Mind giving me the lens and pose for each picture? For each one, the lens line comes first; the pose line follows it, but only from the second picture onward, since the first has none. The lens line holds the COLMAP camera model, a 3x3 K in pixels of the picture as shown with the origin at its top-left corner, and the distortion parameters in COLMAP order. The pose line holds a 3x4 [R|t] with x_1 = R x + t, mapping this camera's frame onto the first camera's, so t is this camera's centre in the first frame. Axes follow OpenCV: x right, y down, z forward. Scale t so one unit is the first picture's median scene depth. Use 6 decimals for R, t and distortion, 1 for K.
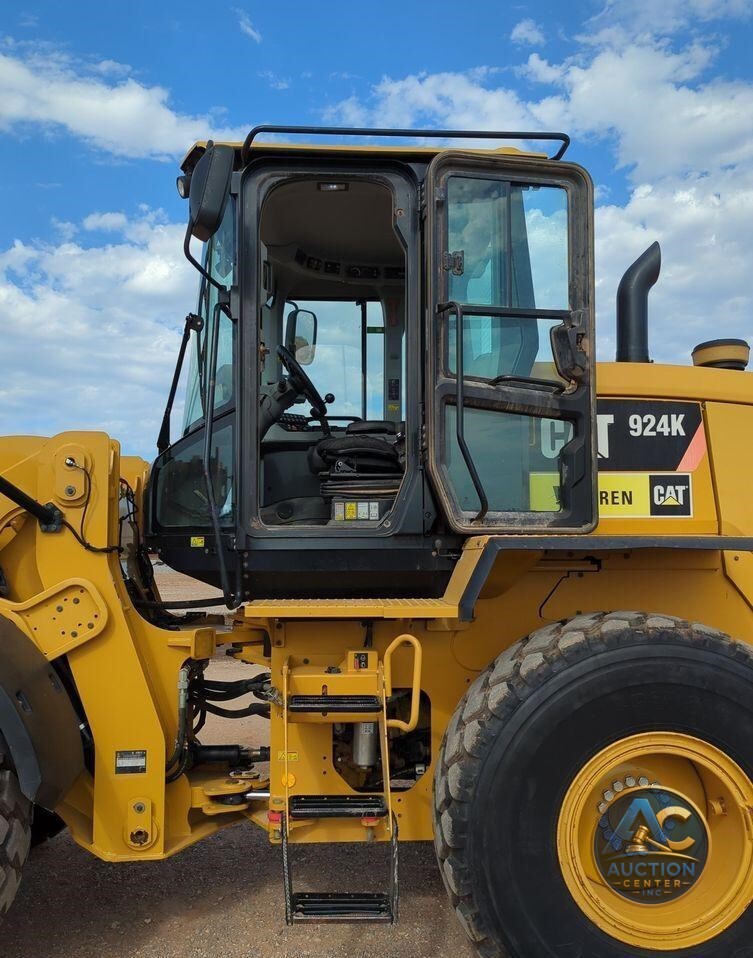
lens RADIAL K [[823.2, 0, 376.5], [0, 823.2, 479.0], [0, 0, 1]] dist [0.002162, -0.005610]
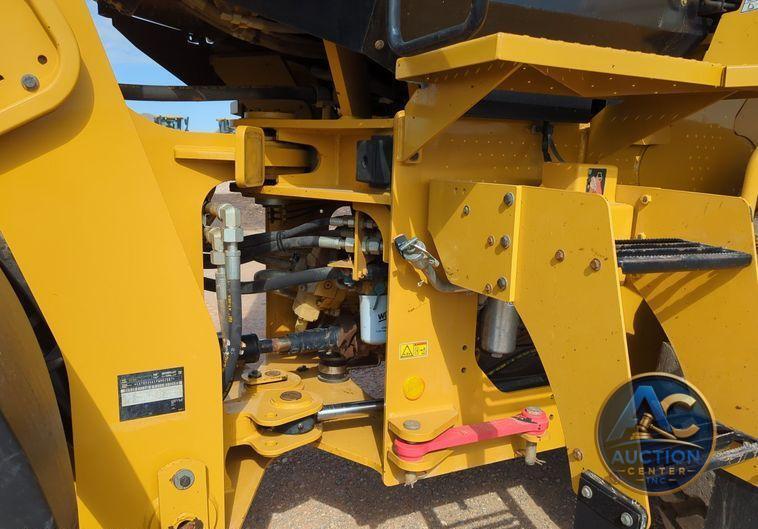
lens RADIAL K [[618.7, 0, 373.2], [0, 618.7, 281.7], [0, 0, 1]] dist [0.031013, -0.052822]
pose [[0.919488, -0.043823, 0.390667, -0.317847], [-0.064636, 0.963389, 0.260198, 0.179814], [-0.387767, -0.264500, 0.882993, 0.650466]]
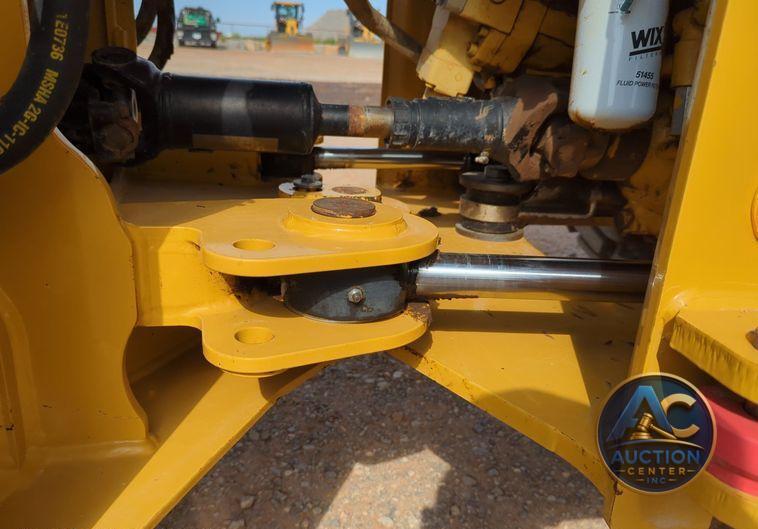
lens RADIAL K [[618.7, 0, 373.2], [0, 618.7, 281.7], [0, 0, 1]] dist [0.031013, -0.052822]
pose [[0.991804, 0.023805, 0.125528, -0.202653], [-0.073707, 0.909123, 0.409954, 0.348429], [-0.104362, -0.415847, 0.903427, 0.927376]]
